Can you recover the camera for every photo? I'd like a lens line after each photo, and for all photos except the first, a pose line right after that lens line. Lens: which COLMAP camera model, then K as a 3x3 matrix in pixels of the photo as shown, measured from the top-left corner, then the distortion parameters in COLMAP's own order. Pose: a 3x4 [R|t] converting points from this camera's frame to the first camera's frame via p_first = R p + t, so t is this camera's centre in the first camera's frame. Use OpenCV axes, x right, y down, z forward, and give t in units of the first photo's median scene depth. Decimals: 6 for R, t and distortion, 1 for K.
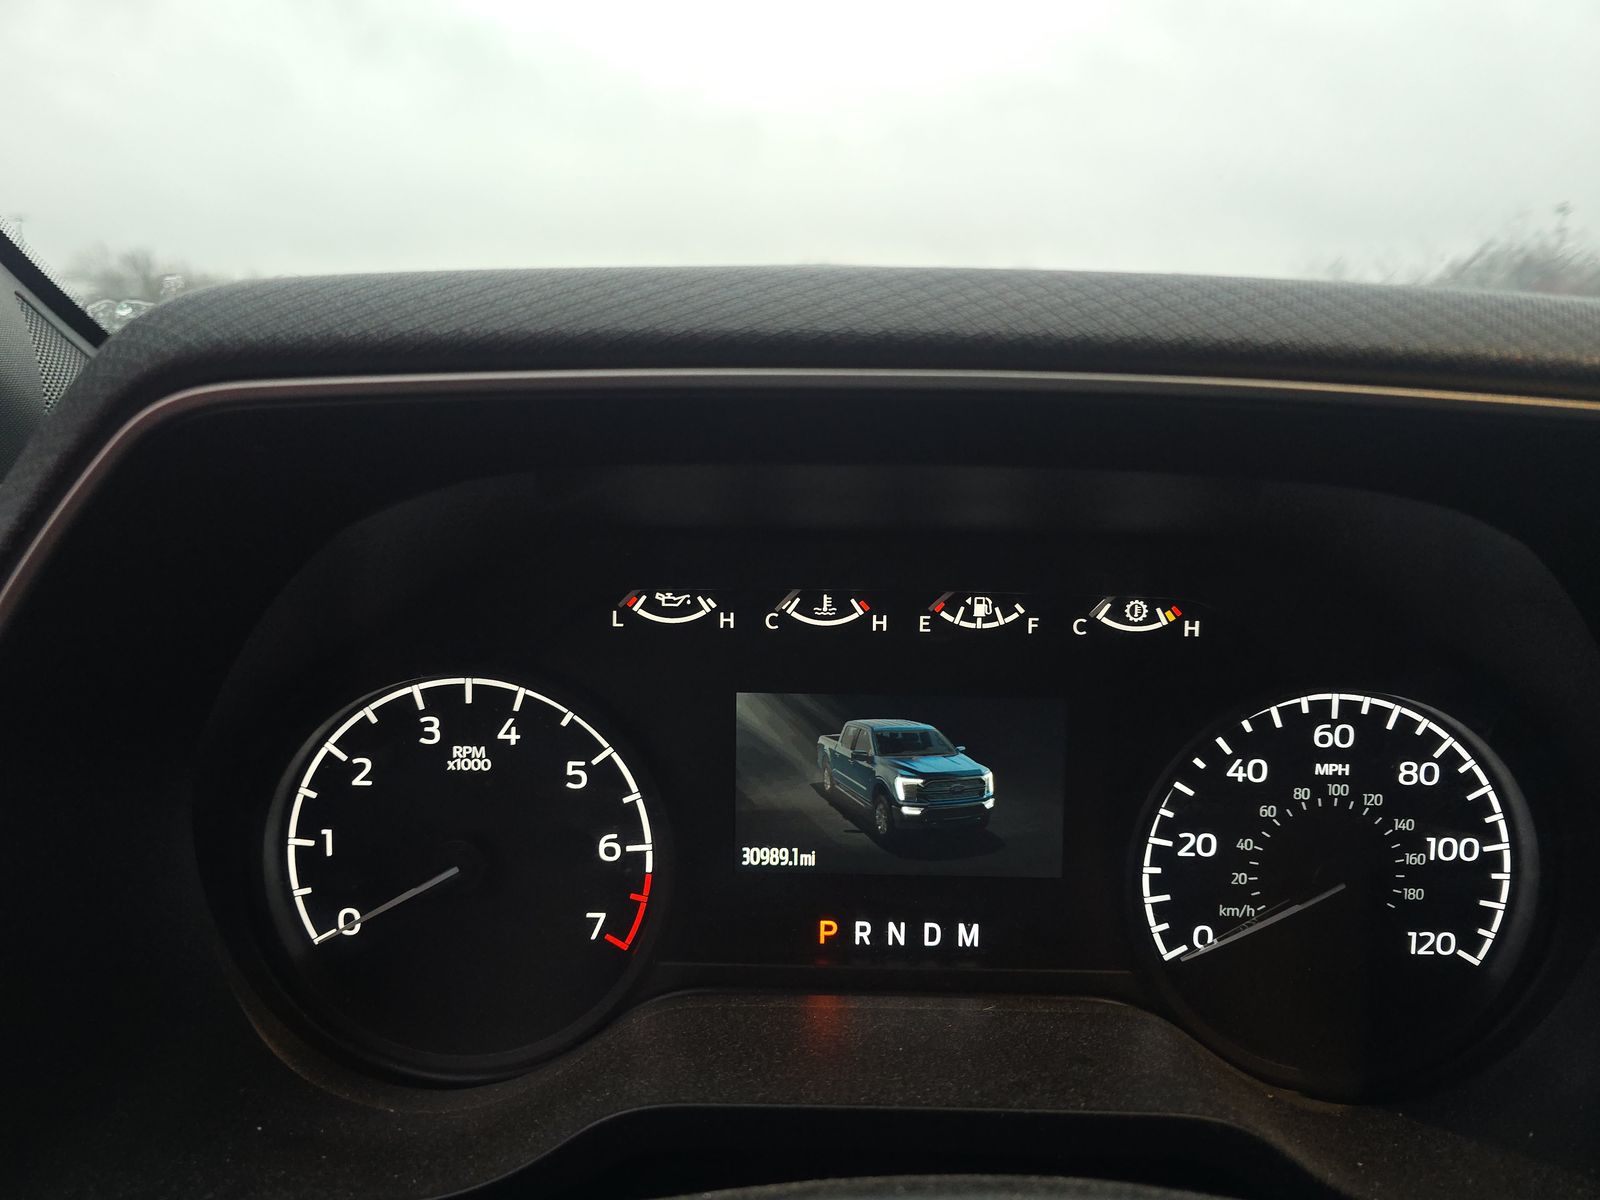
lens RADIAL K [[1091.2, 0, 802.6], [0, 1091.2, 596.2], [0, 0, 1]] dist [0.035465, -0.027388]
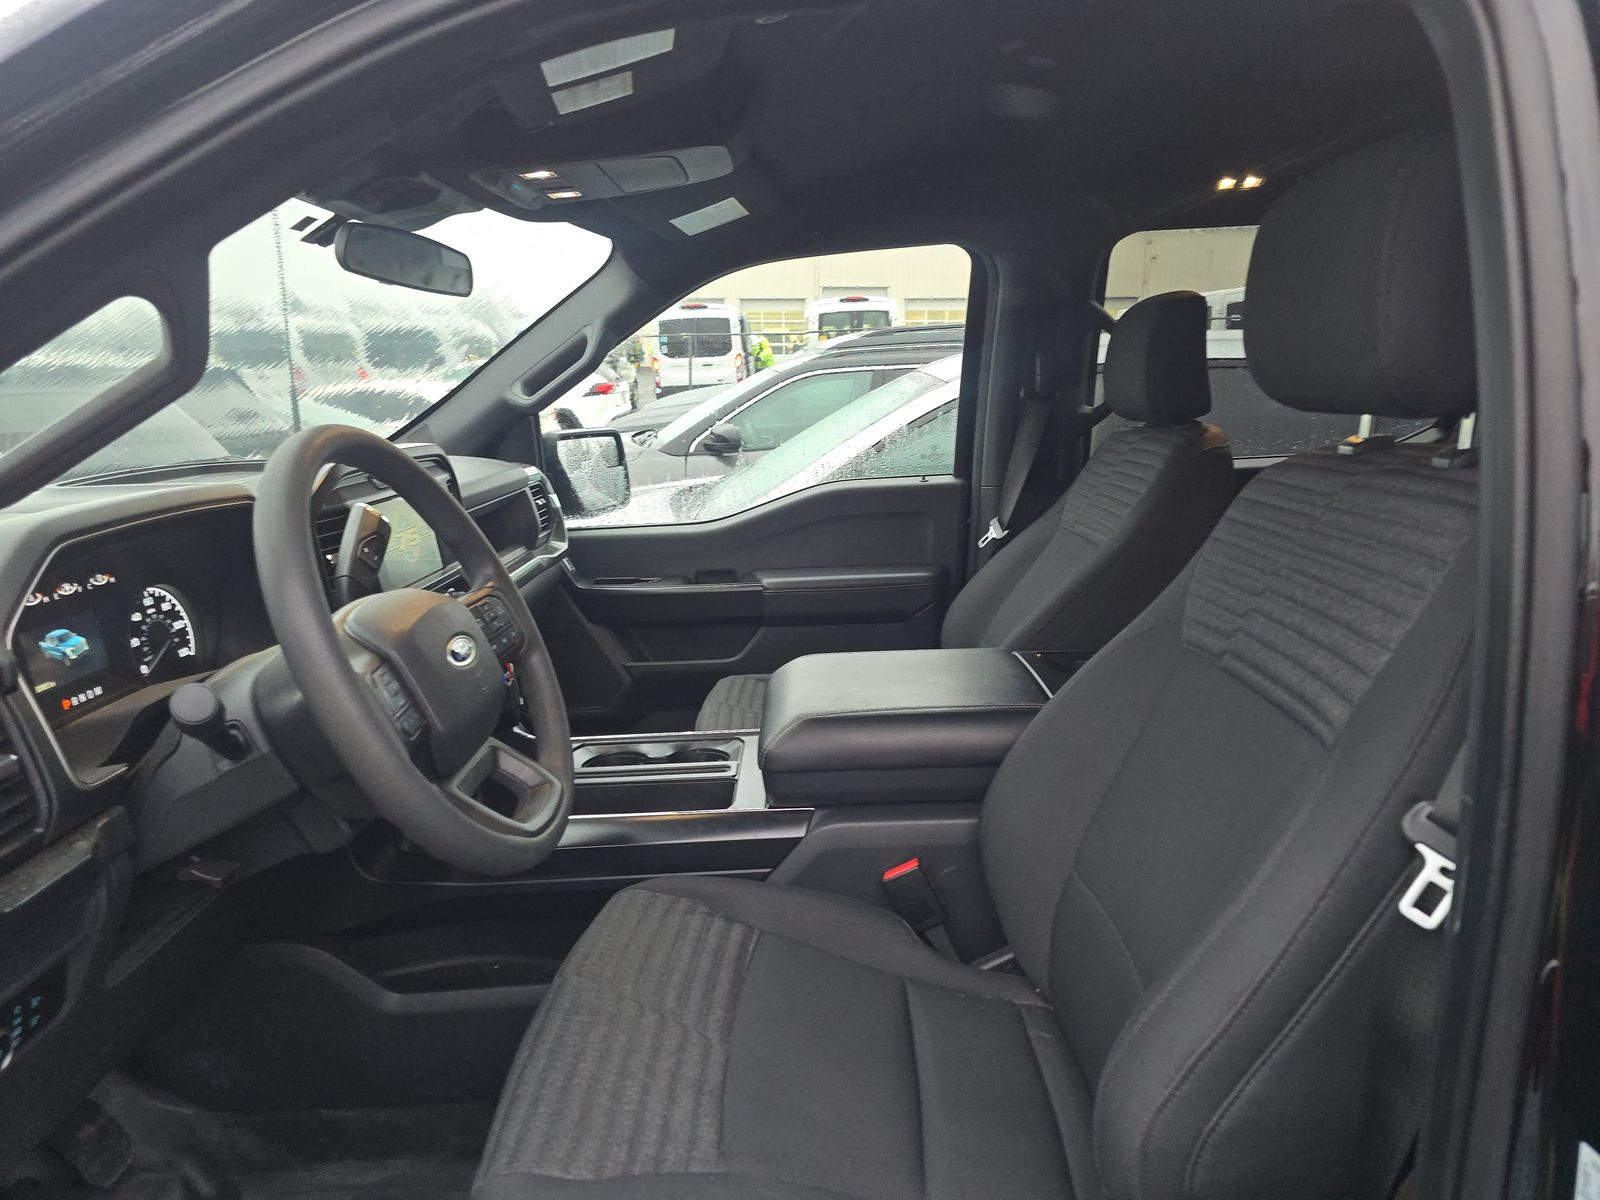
lens RADIAL K [[1091.2, 0, 800.5], [0, 1091.2, 600.3], [0, 0, 1]] dist [0.035465, -0.027388]
pose [[0.018503, -0.224828, 0.974223, -2.816540], [0.238123, 0.947342, 0.214102, -0.127672], [-0.971059, 0.228023, 0.071065, -1.217989]]
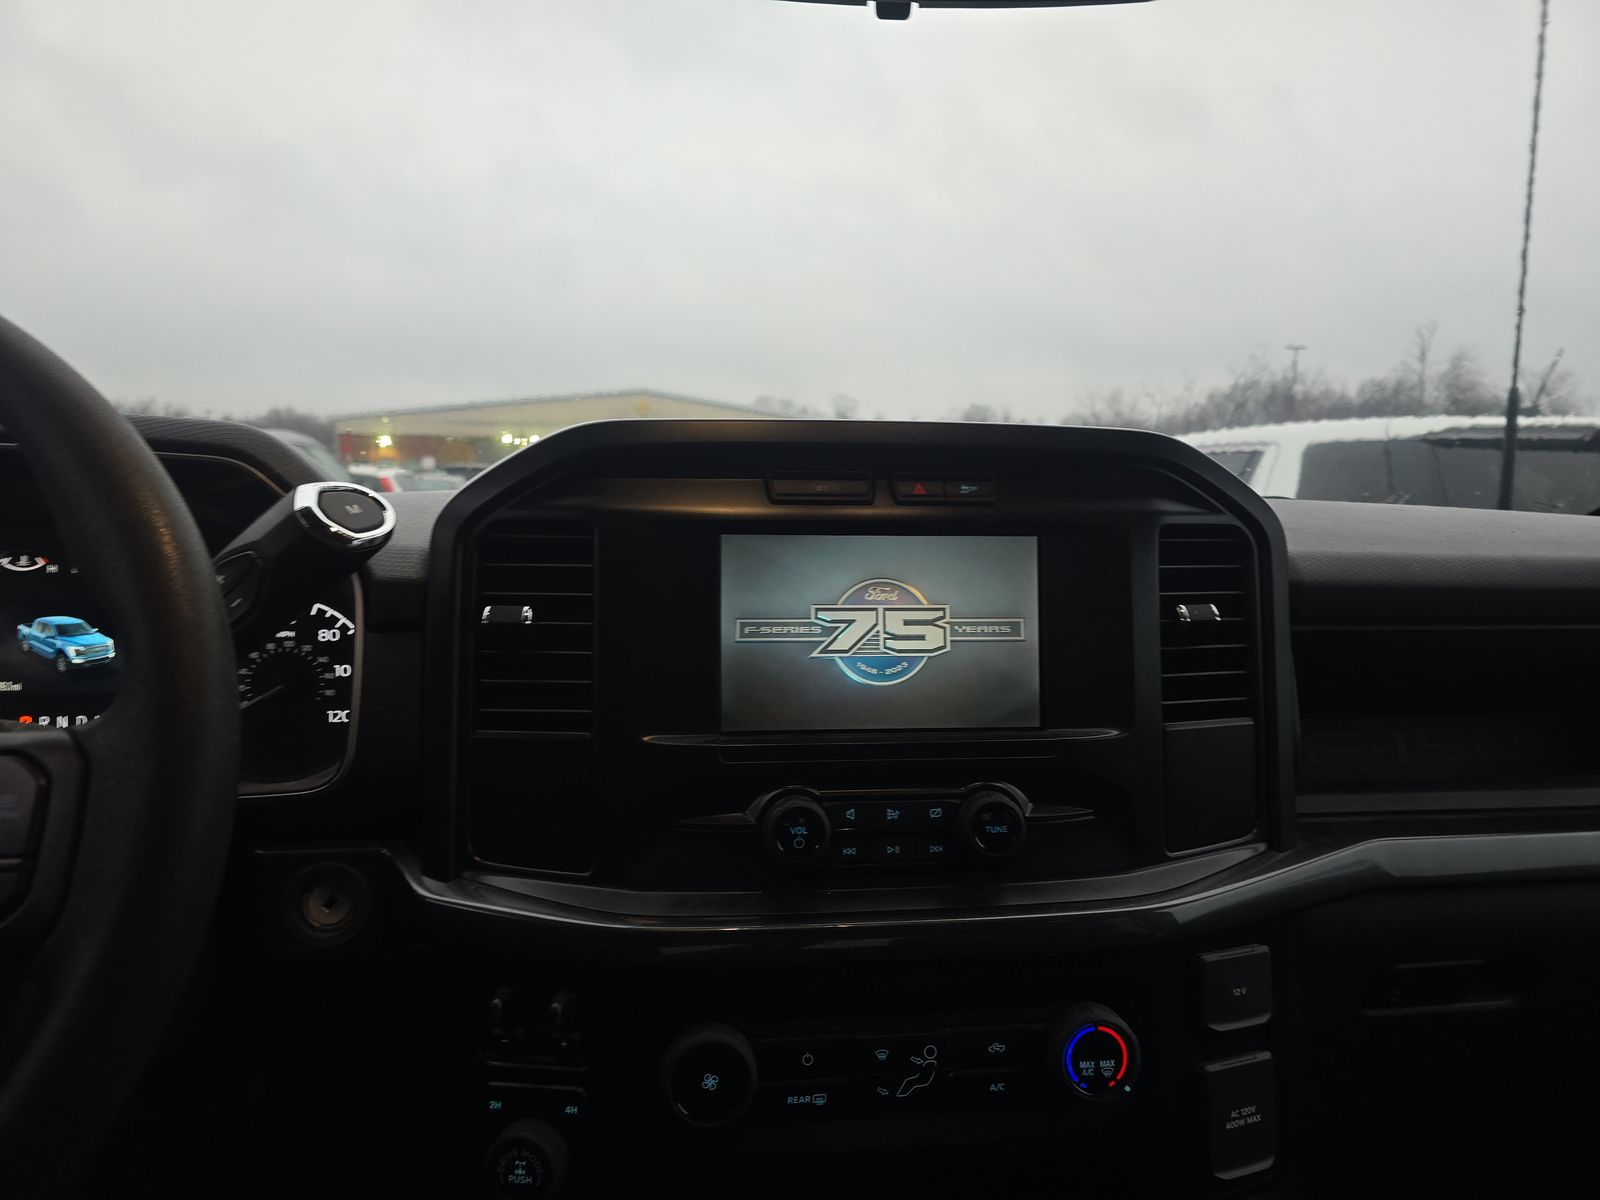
lens RADIAL K [[1091.2, 0, 804.8], [0, 1091.2, 590.0], [0, 0, 1]] dist [0.035465, -0.027388]
pose [[0.989439, -0.019628, 0.143612, 1.175271], [0.035724, 0.993248, -0.110371, 0.343699], [-0.140476, 0.114335, 0.983460, -1.255715]]
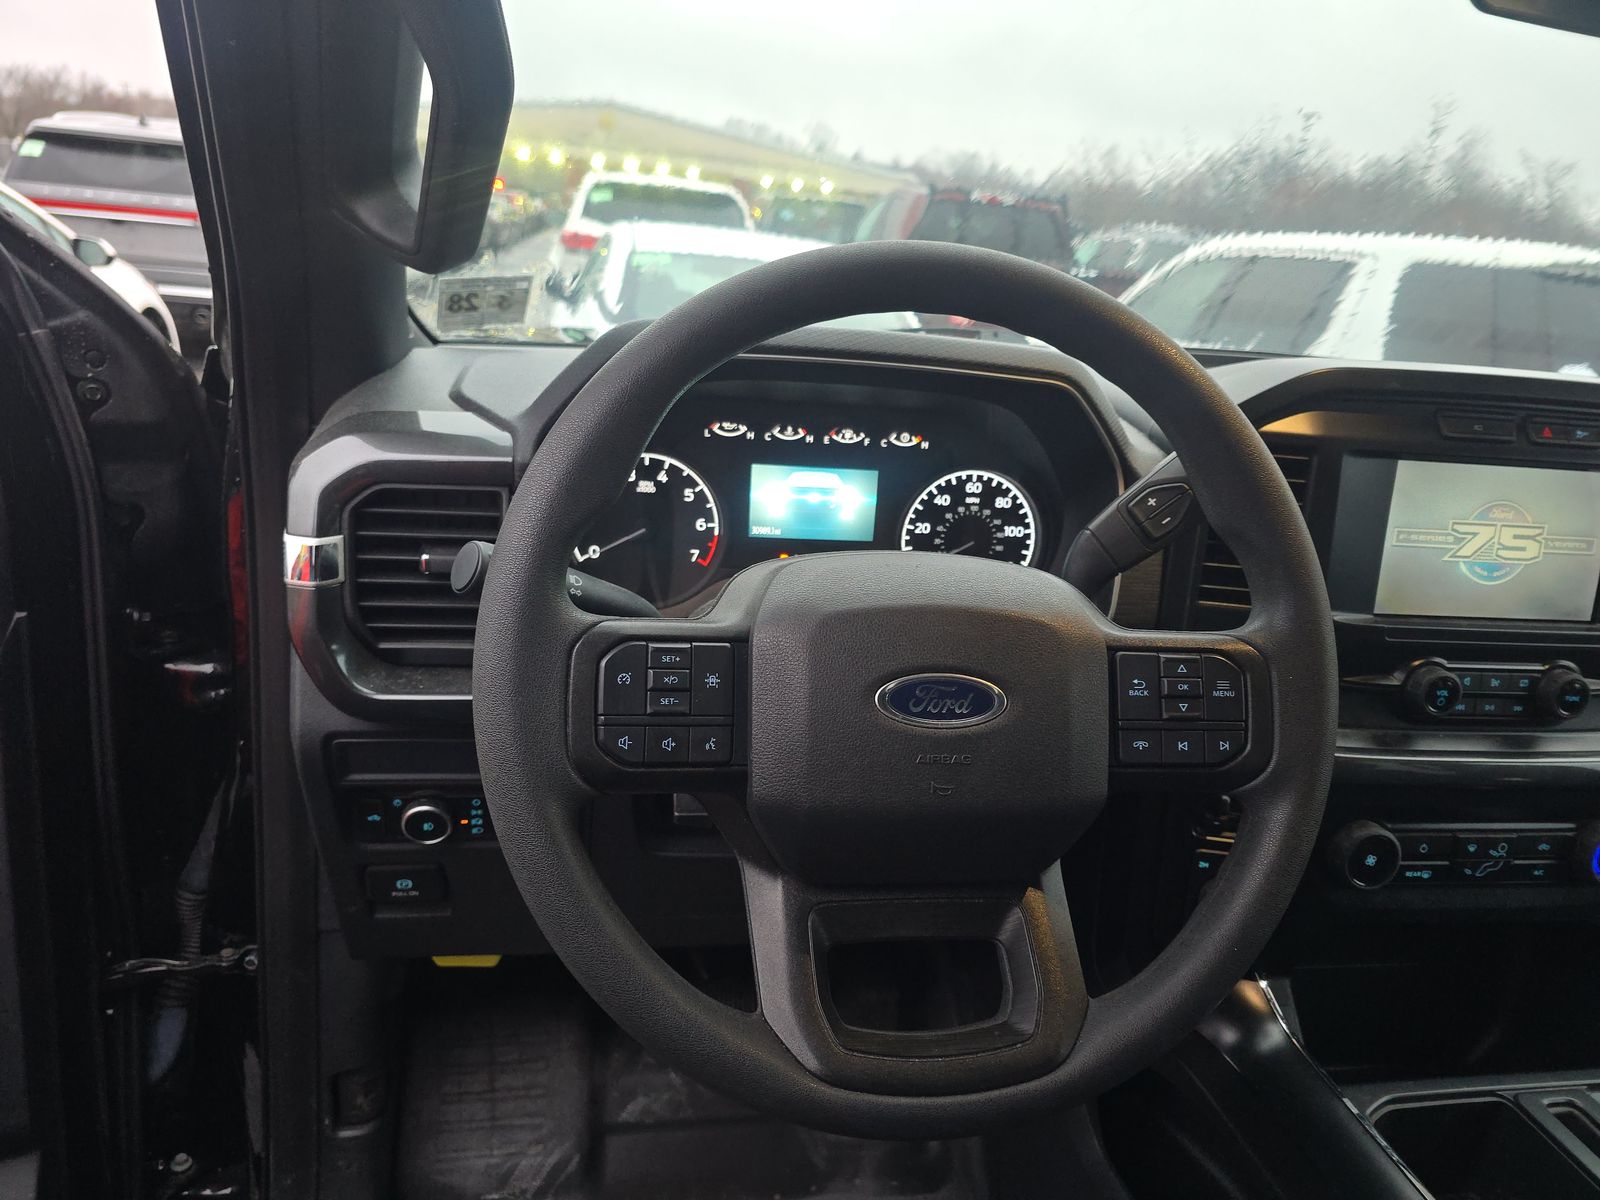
lens RADIAL K [[1091.2, 0, 787.6], [0, 1091.2, 603.2], [0, 0, 1]] dist [0.035465, -0.027388]
pose [[0.983087, 0.010129, 0.182861, -0.441153], [-0.034039, 0.991178, 0.128091, 0.080132], [-0.179950, -0.132149, 0.974759, -1.533877]]
